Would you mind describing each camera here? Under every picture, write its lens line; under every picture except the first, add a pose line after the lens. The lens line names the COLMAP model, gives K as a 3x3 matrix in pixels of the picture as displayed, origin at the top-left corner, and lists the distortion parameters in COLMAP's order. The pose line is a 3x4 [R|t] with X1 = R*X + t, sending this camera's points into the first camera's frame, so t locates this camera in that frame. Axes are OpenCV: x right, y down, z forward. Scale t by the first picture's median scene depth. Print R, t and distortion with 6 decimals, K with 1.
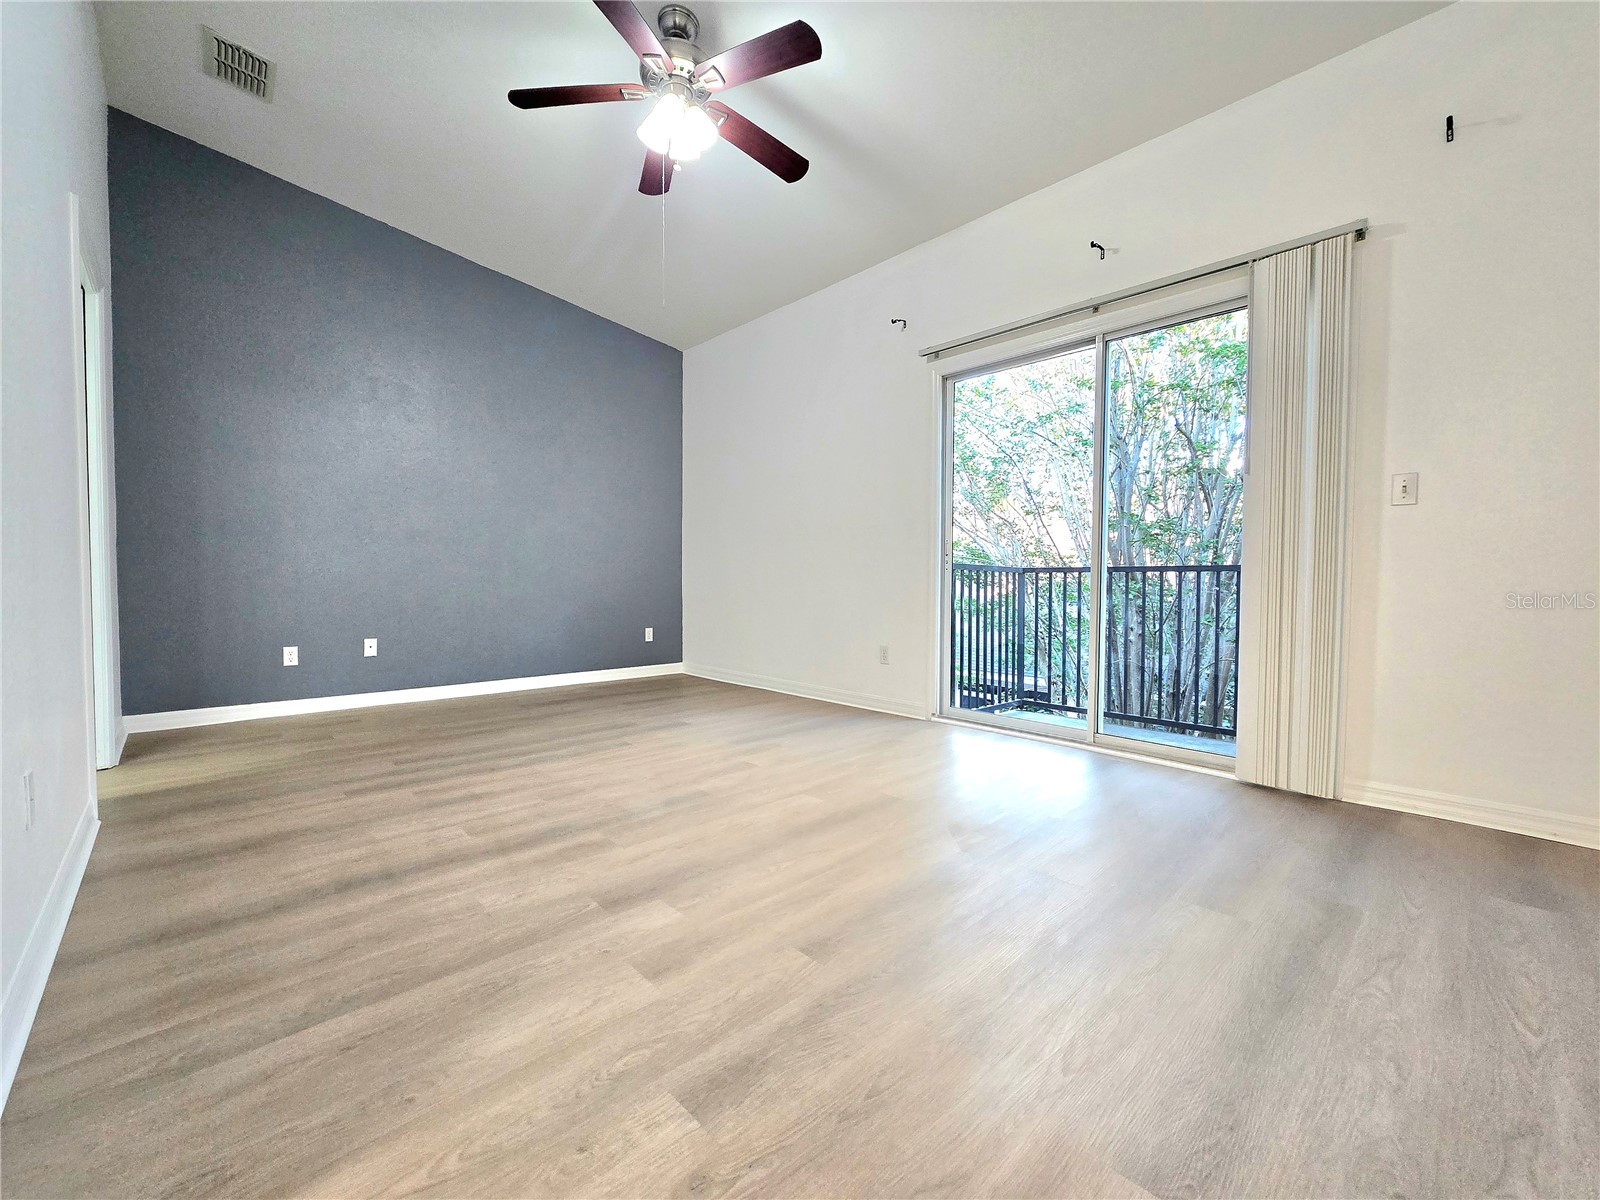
lens RADIAL K [[654.0, 0, 792.1], [0, 654.0, 598.3], [0, 0, 1]] dist [-0.001916, -0.000138]
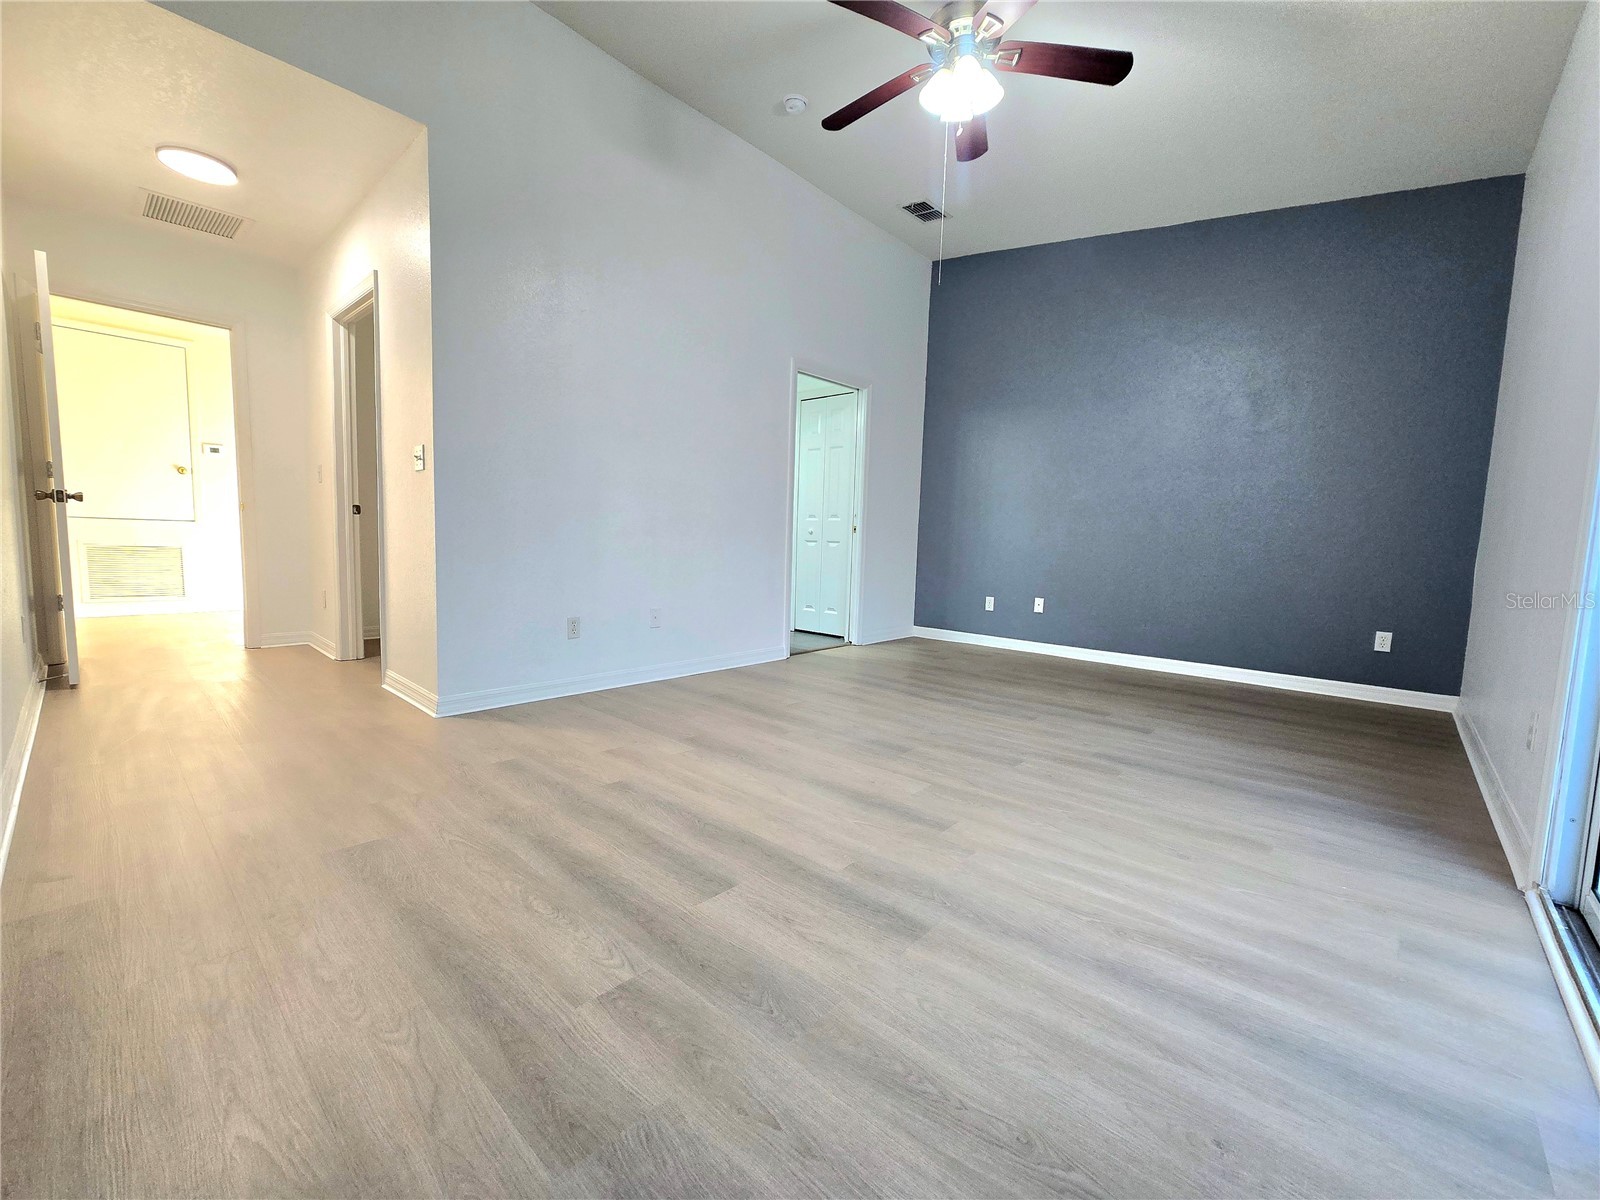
lens RADIAL K [[654.0, 0, 791.9], [0, 654.0, 602.8], [0, 0, 1]] dist [-0.001916, -0.000138]
pose [[0.078195, 0.094270, -0.992471, 0.844952], [-0.056815, 0.994323, 0.089969, -0.021343], [0.995318, 0.049352, 0.083107, 0.695599]]
